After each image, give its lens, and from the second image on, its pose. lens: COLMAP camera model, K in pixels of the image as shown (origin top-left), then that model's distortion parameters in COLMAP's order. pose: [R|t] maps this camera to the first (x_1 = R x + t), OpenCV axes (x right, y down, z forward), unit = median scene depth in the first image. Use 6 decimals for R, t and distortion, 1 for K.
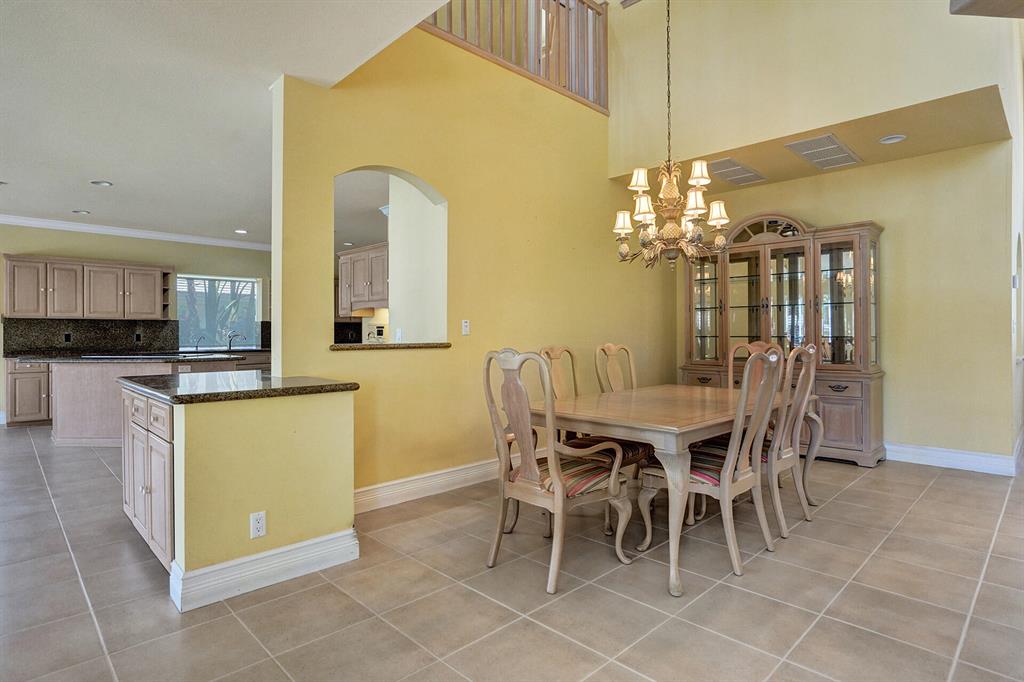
lens RADIAL K [[529.5, 0, 512.0], [0, 529.5, 341.0], [0, 0, 1]] dist [0.002110, 0.000774]
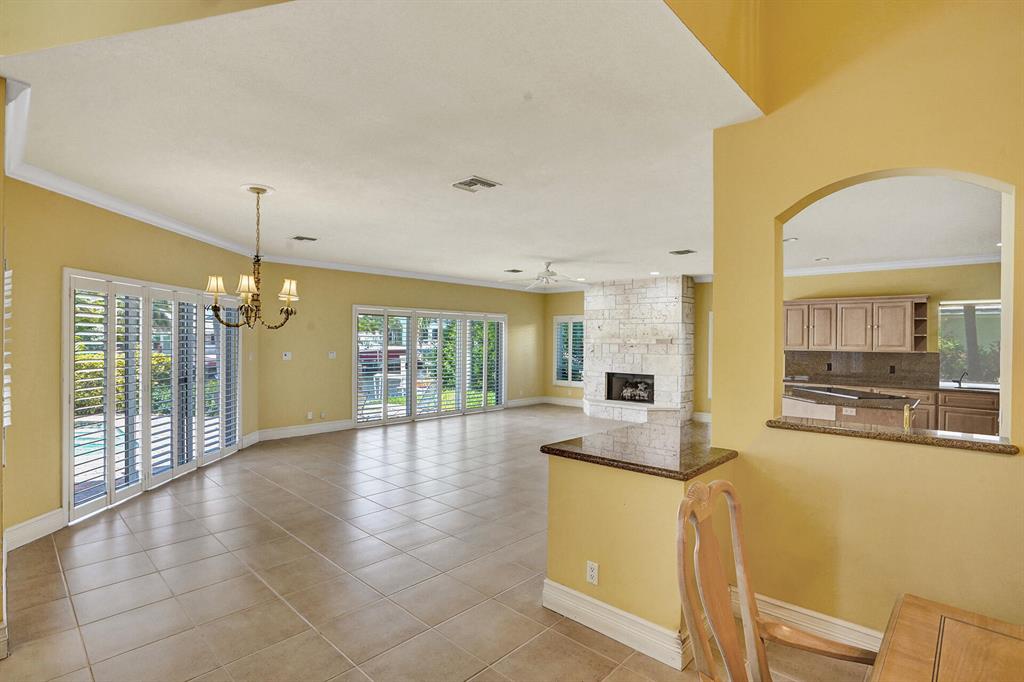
lens RADIAL K [[512.2, 0, 512.0], [0, 512.2, 341.0], [0, 0, 1]] dist [-0.048100, -0.000088]
pose [[0.029256, -0.001621, -0.999571, 0.222120], [-0.014935, 0.999886, -0.002059, -0.052701], [0.999460, 0.014989, 0.029228, 0.298298]]
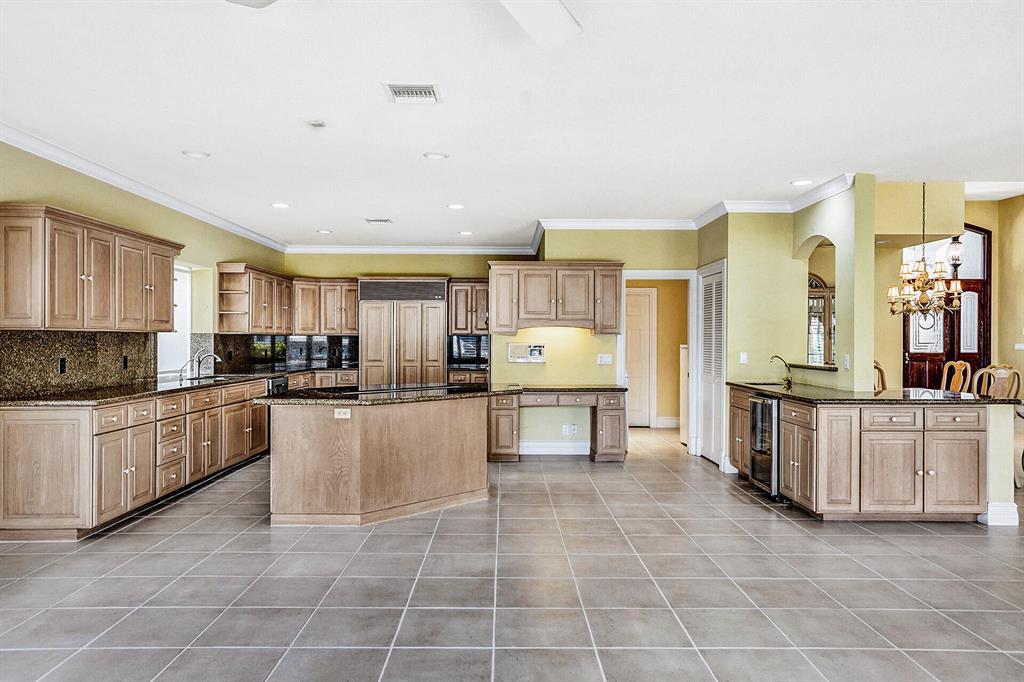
lens RADIAL K [[682.3, 0, 512.0], [0, 682.3, 341.0], [0, 0, 1]] dist [0.001102, 0.000508]
pose [[0.691189, 0.004173, 0.722662, -1.075201], [0.004583, 0.999938, -0.010158, -0.023346], [-0.722660, 0.010333, 0.691127, 0.203720]]
